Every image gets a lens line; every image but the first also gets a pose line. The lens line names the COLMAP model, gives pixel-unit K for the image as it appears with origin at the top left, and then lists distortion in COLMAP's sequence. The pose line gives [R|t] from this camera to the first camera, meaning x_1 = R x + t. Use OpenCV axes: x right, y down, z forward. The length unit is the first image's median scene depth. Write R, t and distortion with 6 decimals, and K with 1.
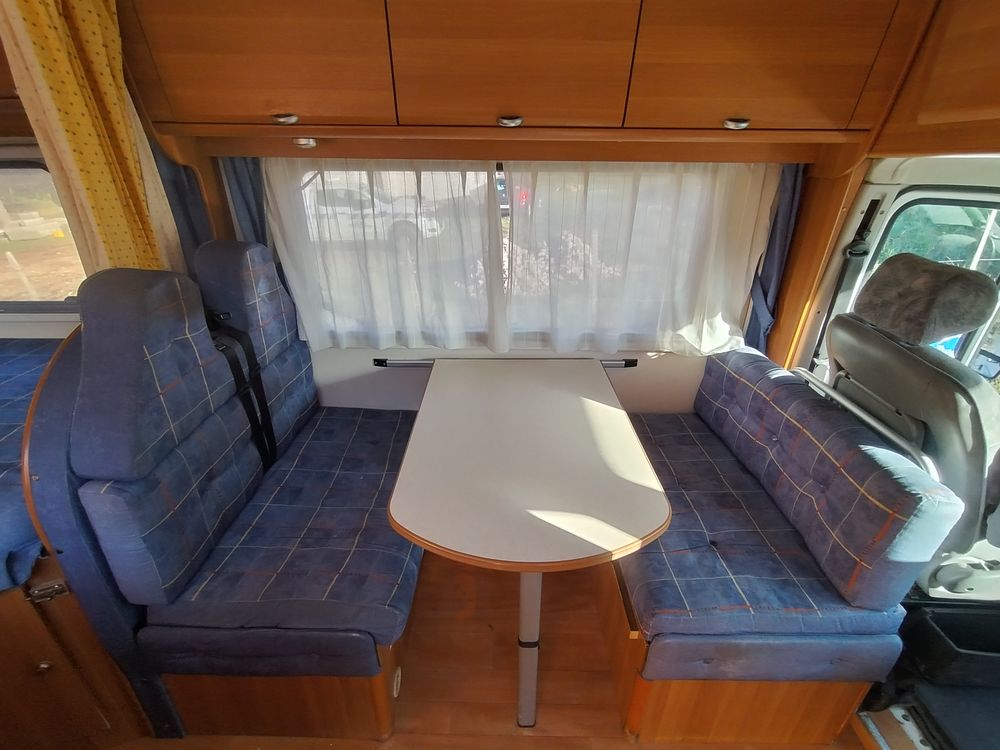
lens RADIAL K [[454.1, 0, 501.5], [0, 454.1, 378.3], [0, 0, 1]] dist [-0.010438, 0.002970]
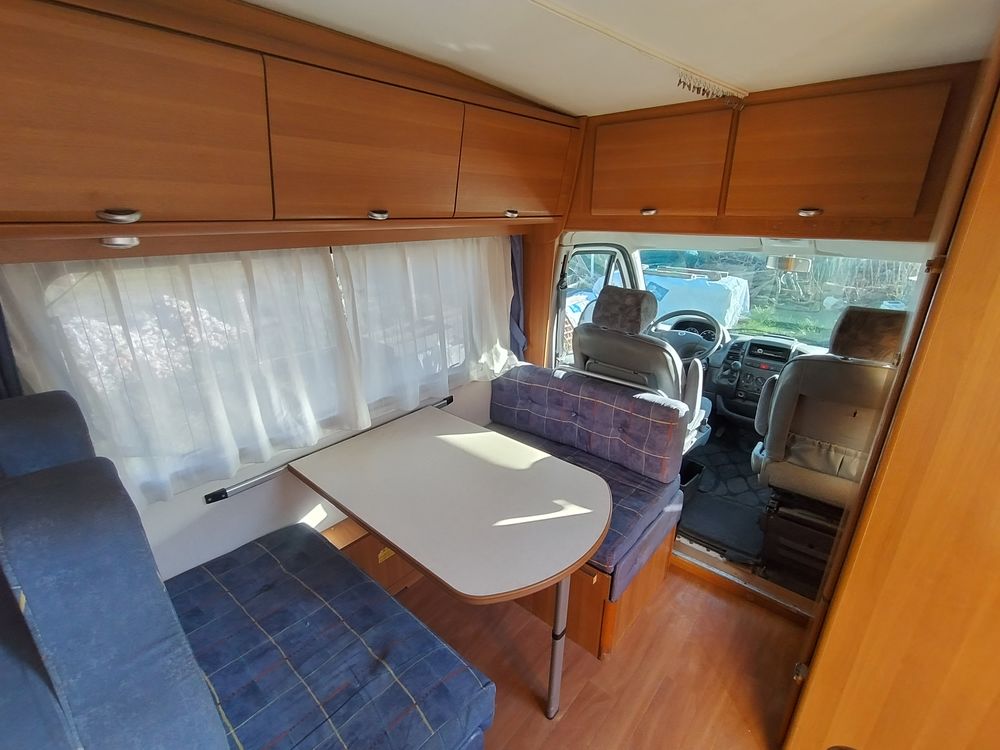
lens RADIAL K [[454.1, 0, 498.5], [0, 454.1, 377.4], [0, 0, 1]] dist [-0.010438, 0.002970]
pose [[0.653419, -0.267352, 0.708214, -0.610969], [0.329891, 0.942615, 0.051472, -0.147250], [-0.681334, 0.200001, 0.704119, 0.106347]]
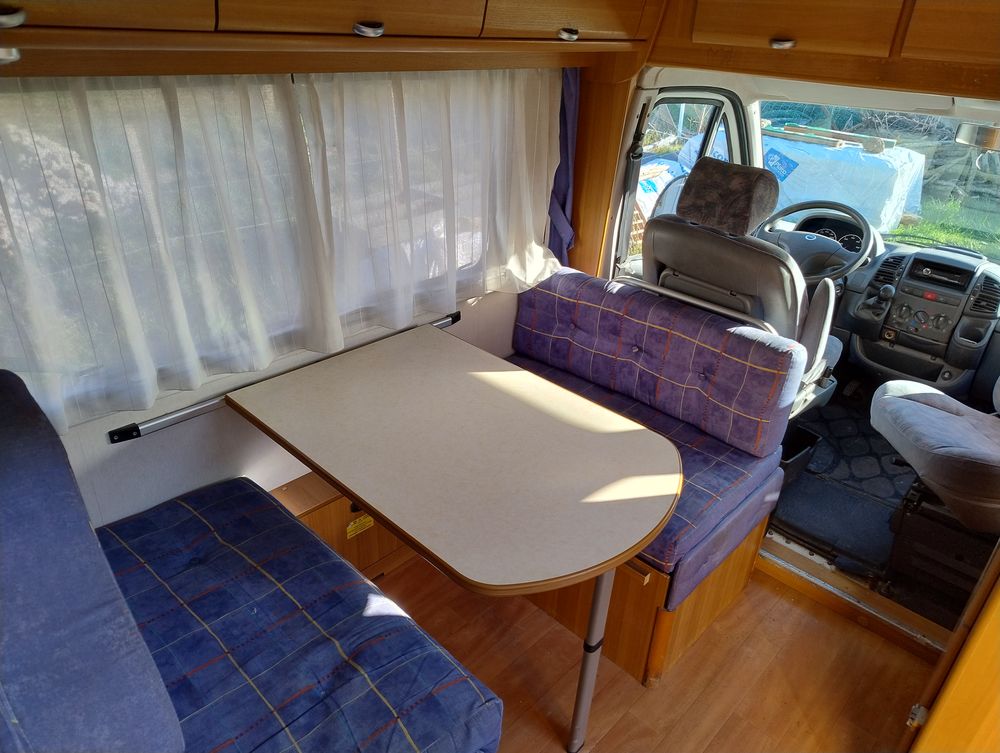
lens RADIAL K [[686.7, 0, 508.3], [0, 686.7, 380.1], [0, 0, 1]] dist [0.031422, -0.025318]
pose [[0.680486, -0.320165, 0.659116, -0.664392], [0.272378, 0.945564, 0.178099, -0.163827], [-0.680257, 0.058335, 0.730648, 0.080782]]
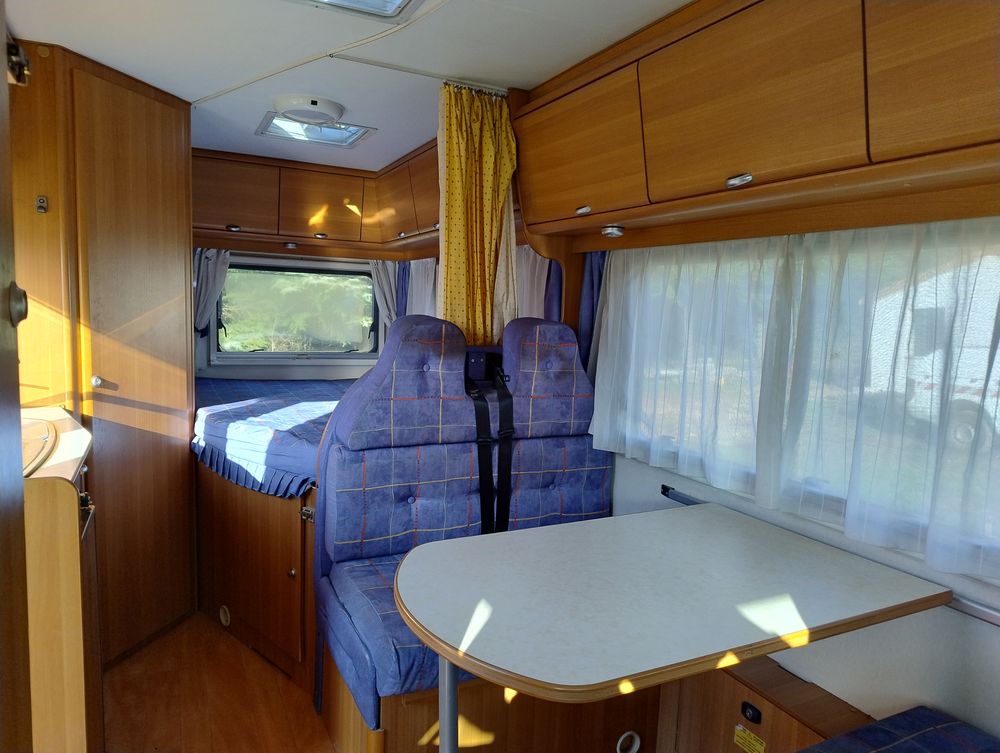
lens RADIAL K [[686.7, 0, 505.5], [0, 686.7, 379.0], [0, 0, 1]] dist [0.031422, -0.025318]
pose [[0.442710, 0.105098, -0.890484, 0.871707], [-0.414249, 0.904745, -0.099166, 0.030819], [0.795239, 0.412784, 0.444077, 0.253641]]
